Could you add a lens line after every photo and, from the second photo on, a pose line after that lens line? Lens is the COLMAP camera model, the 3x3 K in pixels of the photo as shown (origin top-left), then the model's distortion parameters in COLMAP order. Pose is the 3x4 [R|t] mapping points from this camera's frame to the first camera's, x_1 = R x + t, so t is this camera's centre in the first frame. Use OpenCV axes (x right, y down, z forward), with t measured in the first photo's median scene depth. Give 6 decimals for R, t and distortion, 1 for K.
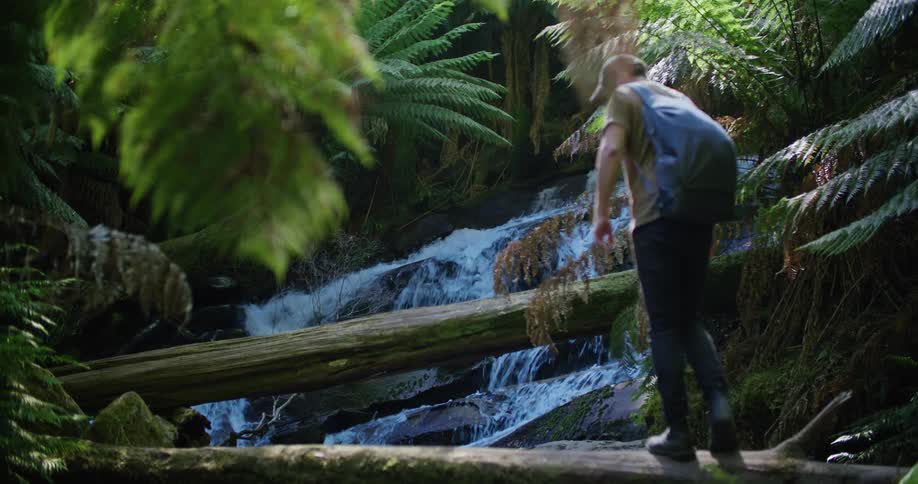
lens RADIAL K [[1627.1, 0, 472.9], [0, 1627.1, 244.1], [0, 0, 1]] dist [-0.085850, 0.373518]
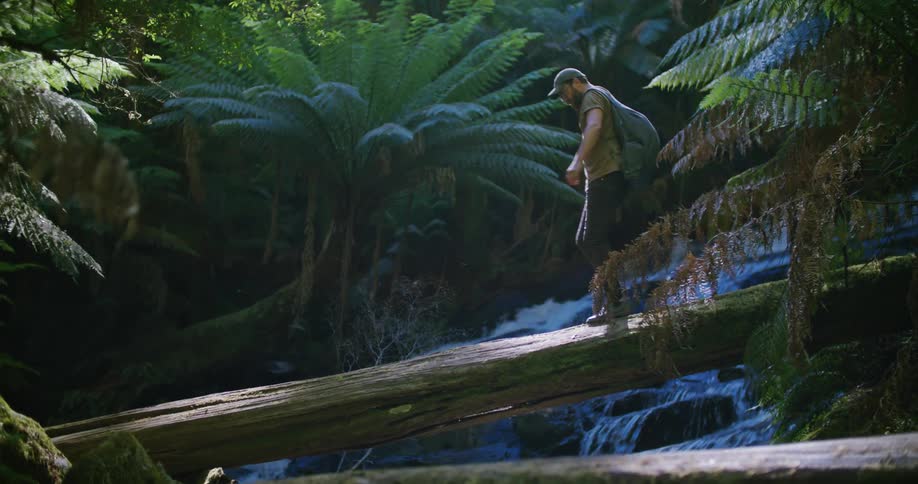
lens RADIAL K [[1565.1, 0, 461.0], [0, 1565.1, 219.1], [0, 0, 1]] dist [-0.075267, 0.091340]
pose [[0.998172, -0.035049, -0.049235, -0.007653], [0.030017, 0.994588, -0.099465, 0.036744], [0.052455, 0.097805, 0.993822, 0.145801]]
